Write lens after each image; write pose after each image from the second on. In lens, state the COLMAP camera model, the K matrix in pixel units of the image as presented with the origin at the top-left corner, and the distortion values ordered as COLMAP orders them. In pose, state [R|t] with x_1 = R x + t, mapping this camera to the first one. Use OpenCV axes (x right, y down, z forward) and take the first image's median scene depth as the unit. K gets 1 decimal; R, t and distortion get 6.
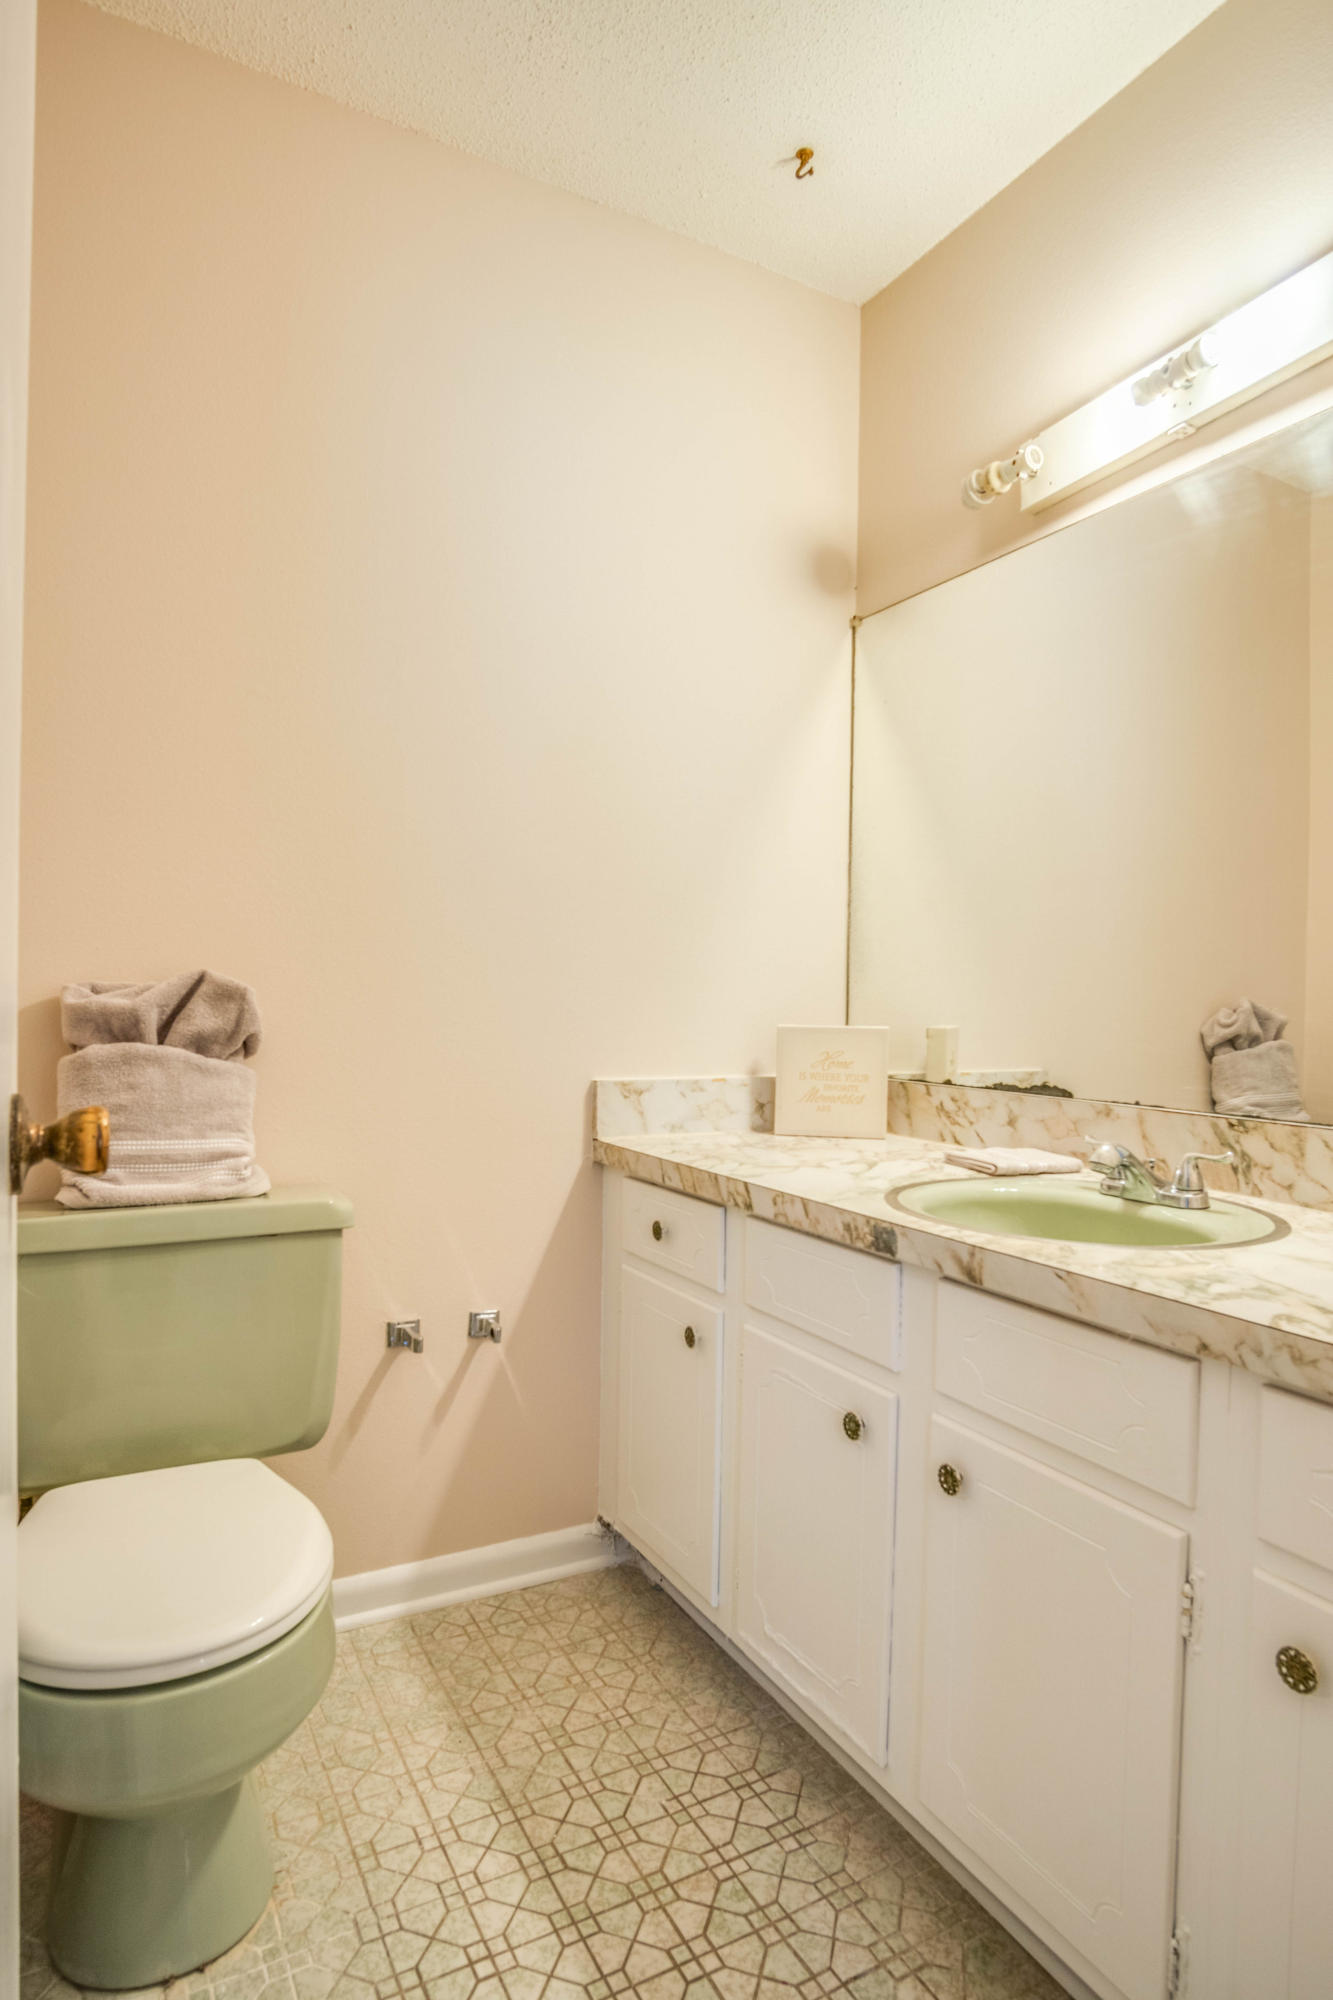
lens RADIAL K [[1070.6, 0, 666.5], [0, 1070.6, 1000.0], [0, 0, 1]] dist [-0.000386, -0.000015]
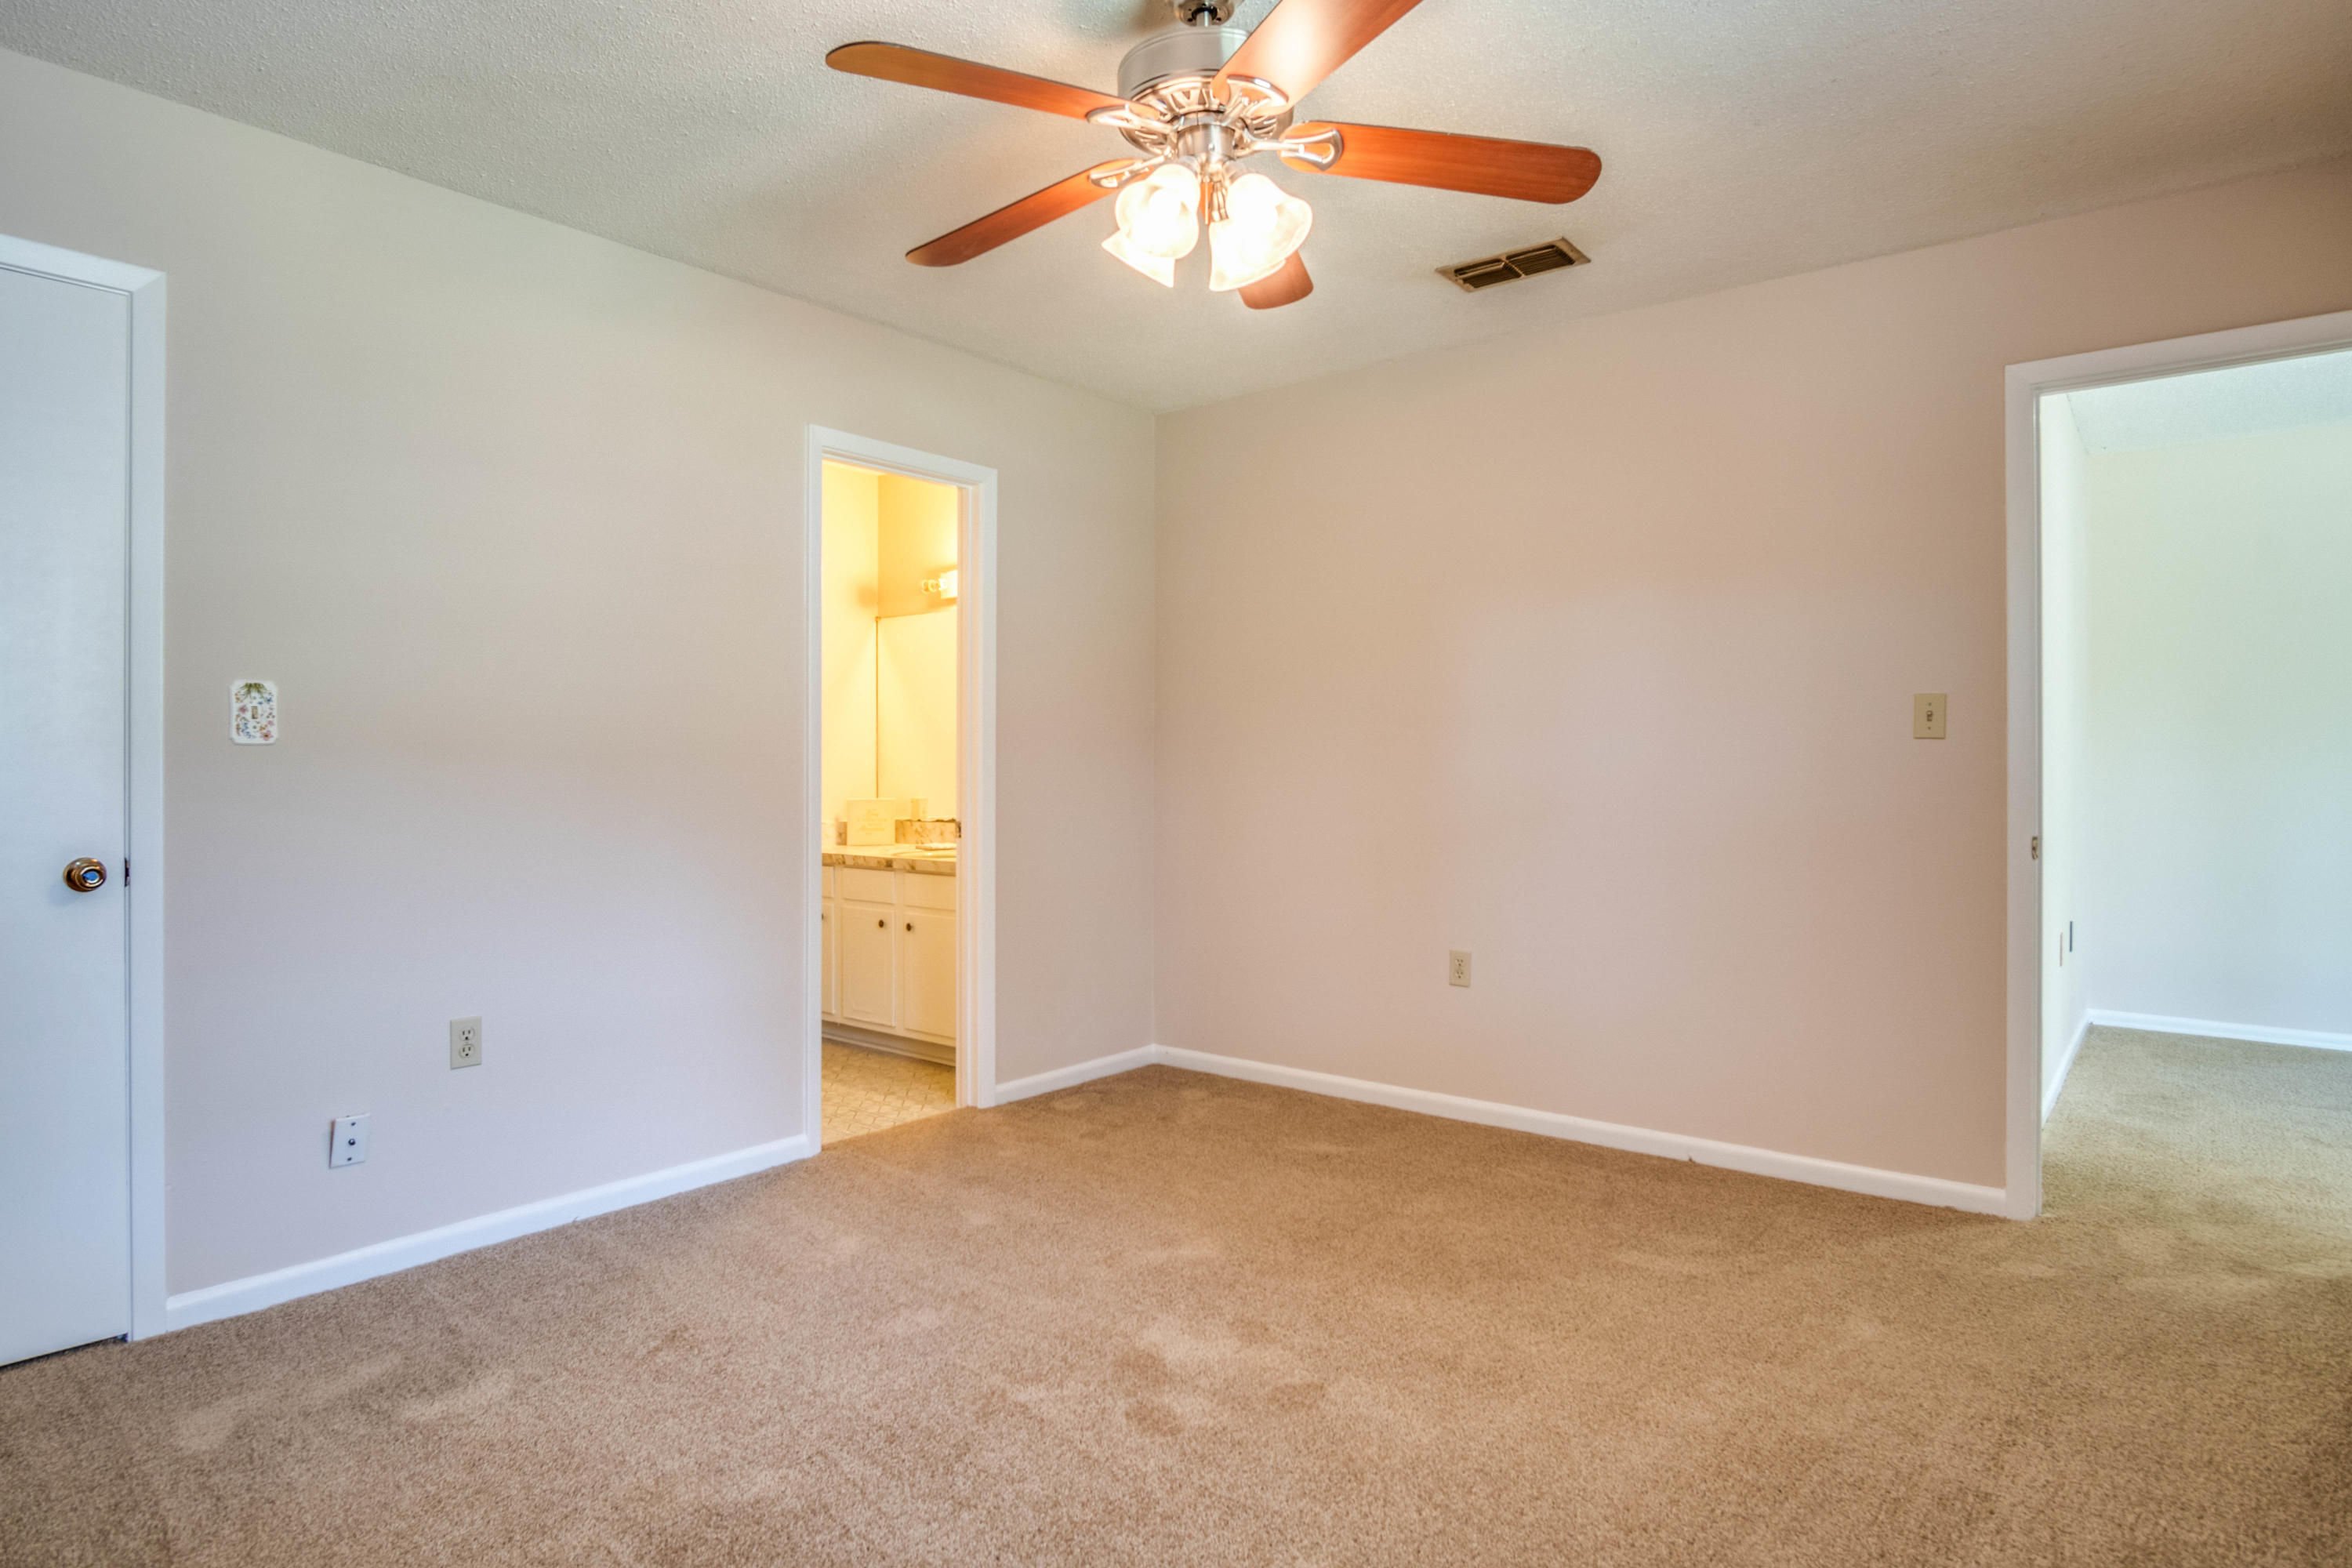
lens RADIAL K [[1296.7, 0, 1136.5], [0, 1296.7, 775.2], [0, 0, 1]] dist [0.002263, 0.004377]
pose [[0.935156, -0.021375, 0.353590, -0.350126], [0.017743, 0.999751, 0.013510, -0.063531], [-0.353791, -0.006360, 0.935303, -2.137093]]
